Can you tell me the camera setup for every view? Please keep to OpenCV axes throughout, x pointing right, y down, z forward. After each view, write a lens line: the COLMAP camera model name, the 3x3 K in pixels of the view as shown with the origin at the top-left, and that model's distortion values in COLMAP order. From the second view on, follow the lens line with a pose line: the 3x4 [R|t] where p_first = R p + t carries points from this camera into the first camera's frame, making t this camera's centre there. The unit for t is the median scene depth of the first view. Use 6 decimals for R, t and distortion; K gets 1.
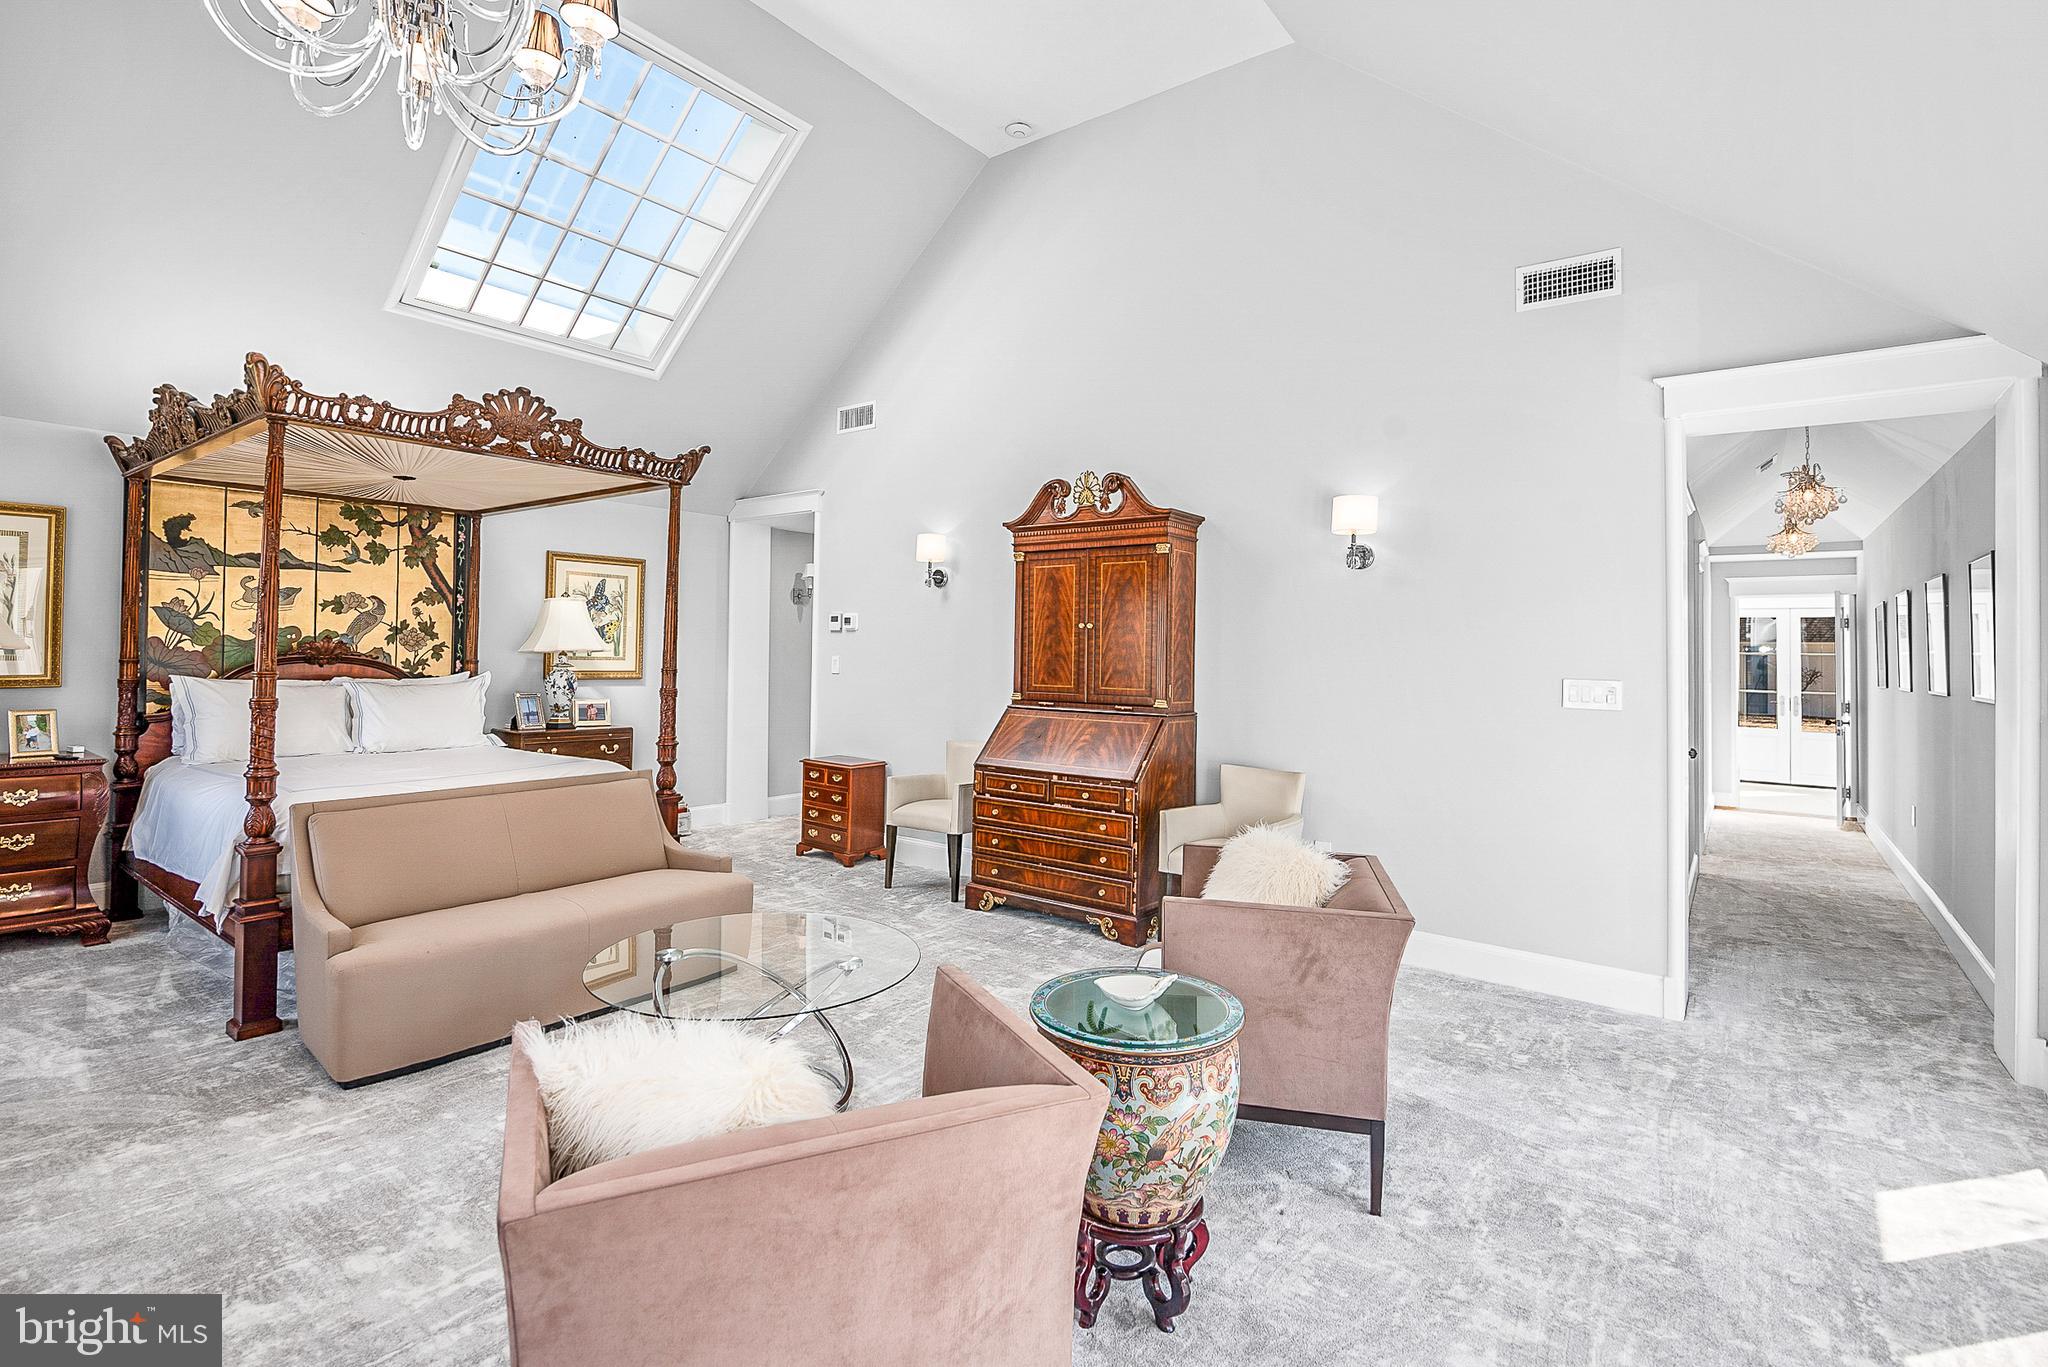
lens RADIAL K [[950.7, 0, 1015.6], [0, 950.7, 629.2], [0, 0, 1]] dist [-0.019008, -0.000271]
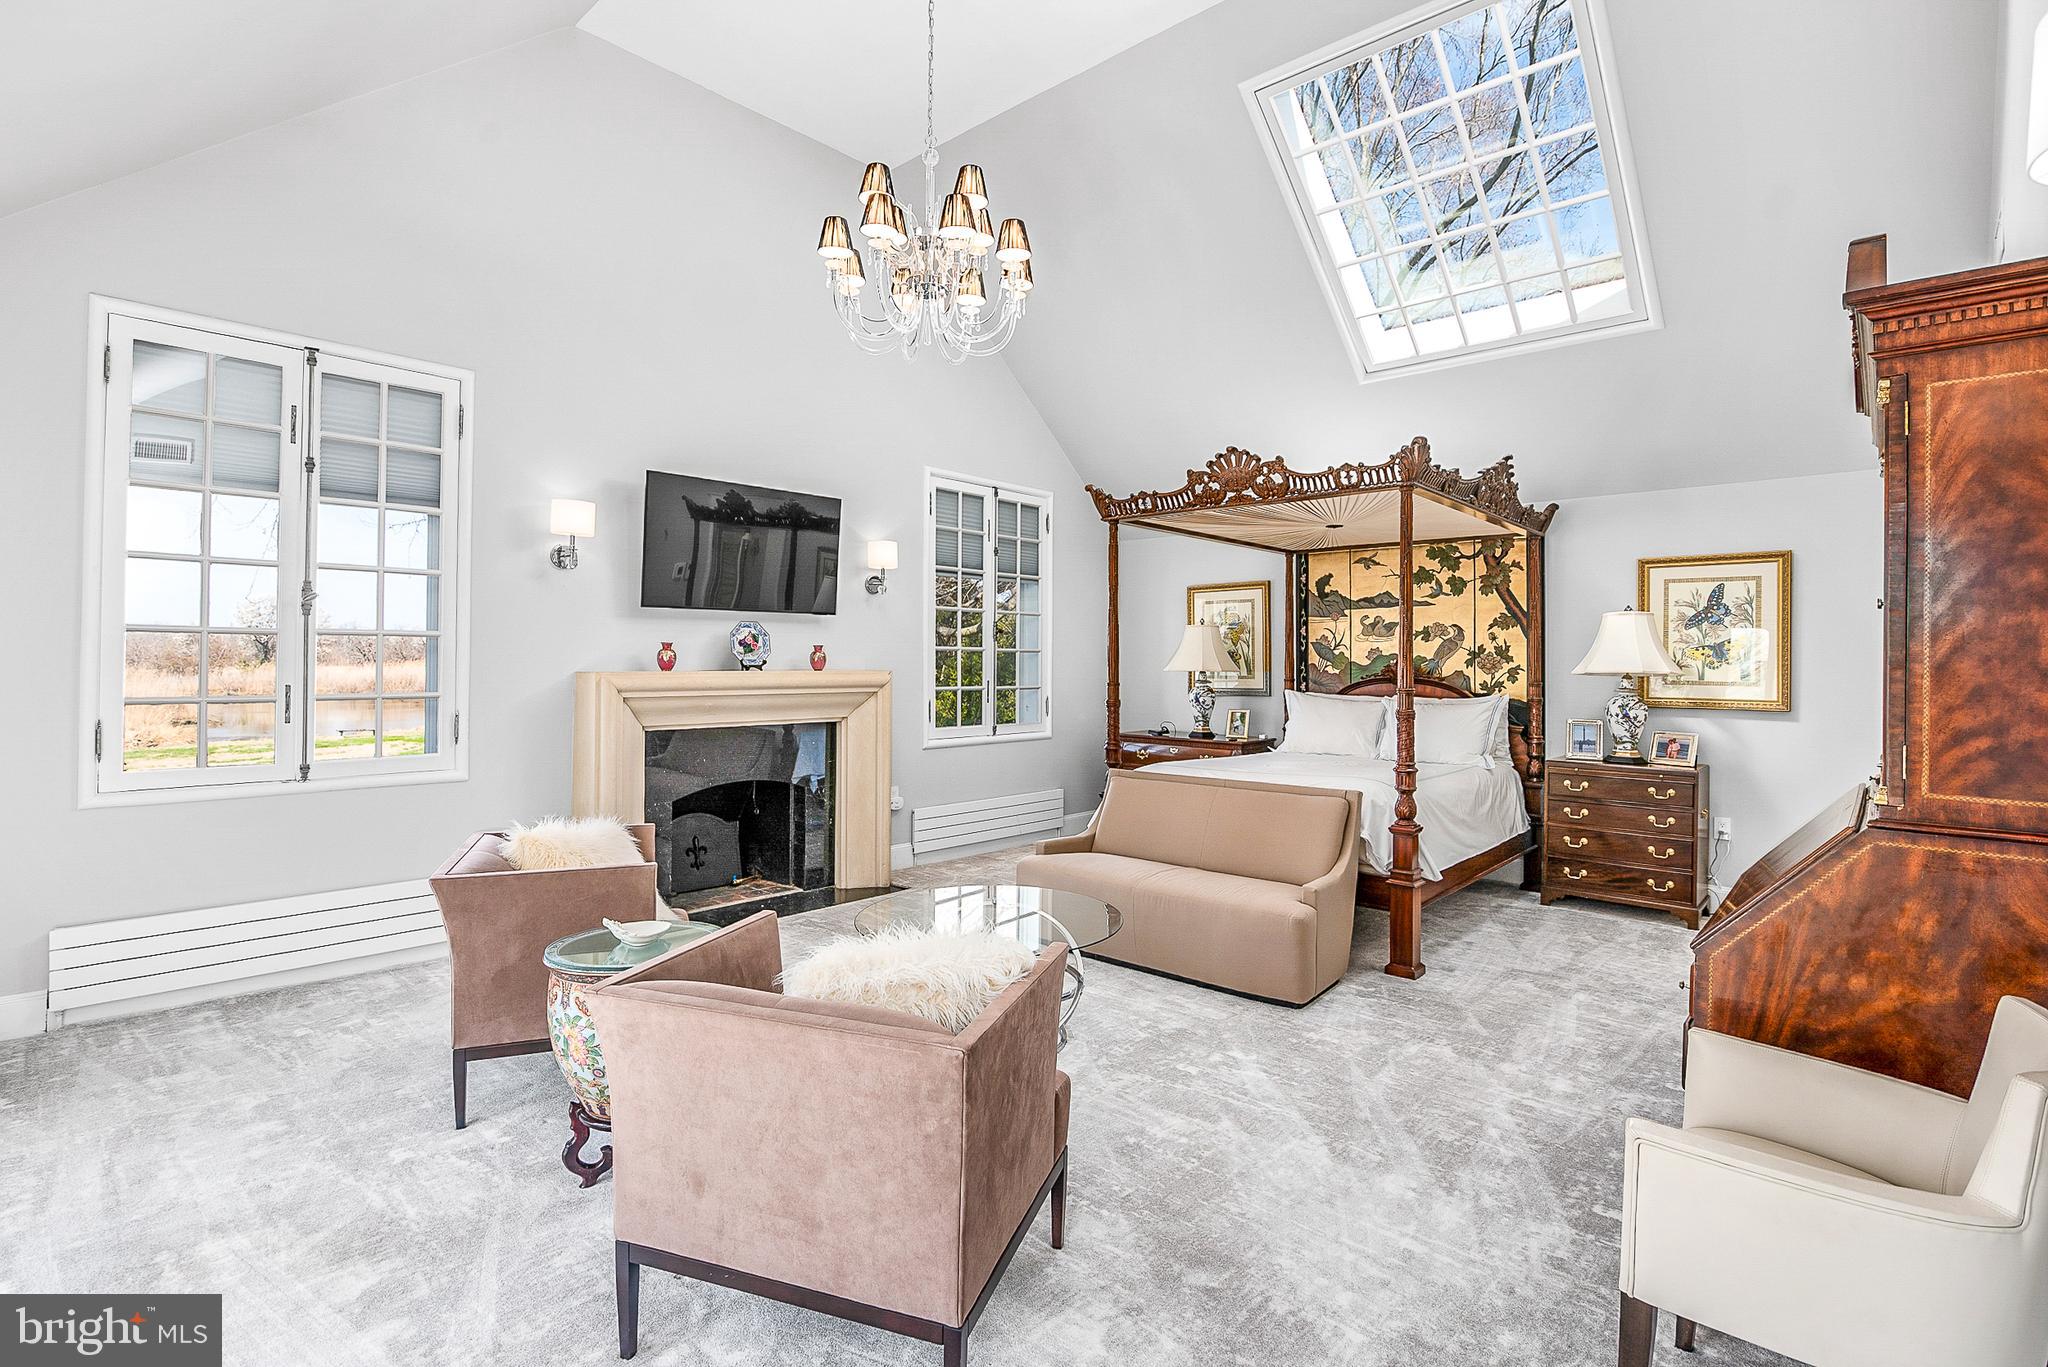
lens RADIAL K [[950.7, 0, 1026.4], [0, 950.7, 671.7], [0, 0, 1]] dist [-0.019008, -0.000271]
pose [[-0.077925, -0.006314, -0.996939, 0.482583], [0.015132, 0.999857, -0.007515, 0.021924], [0.996844, -0.015672, -0.077819, 0.589243]]
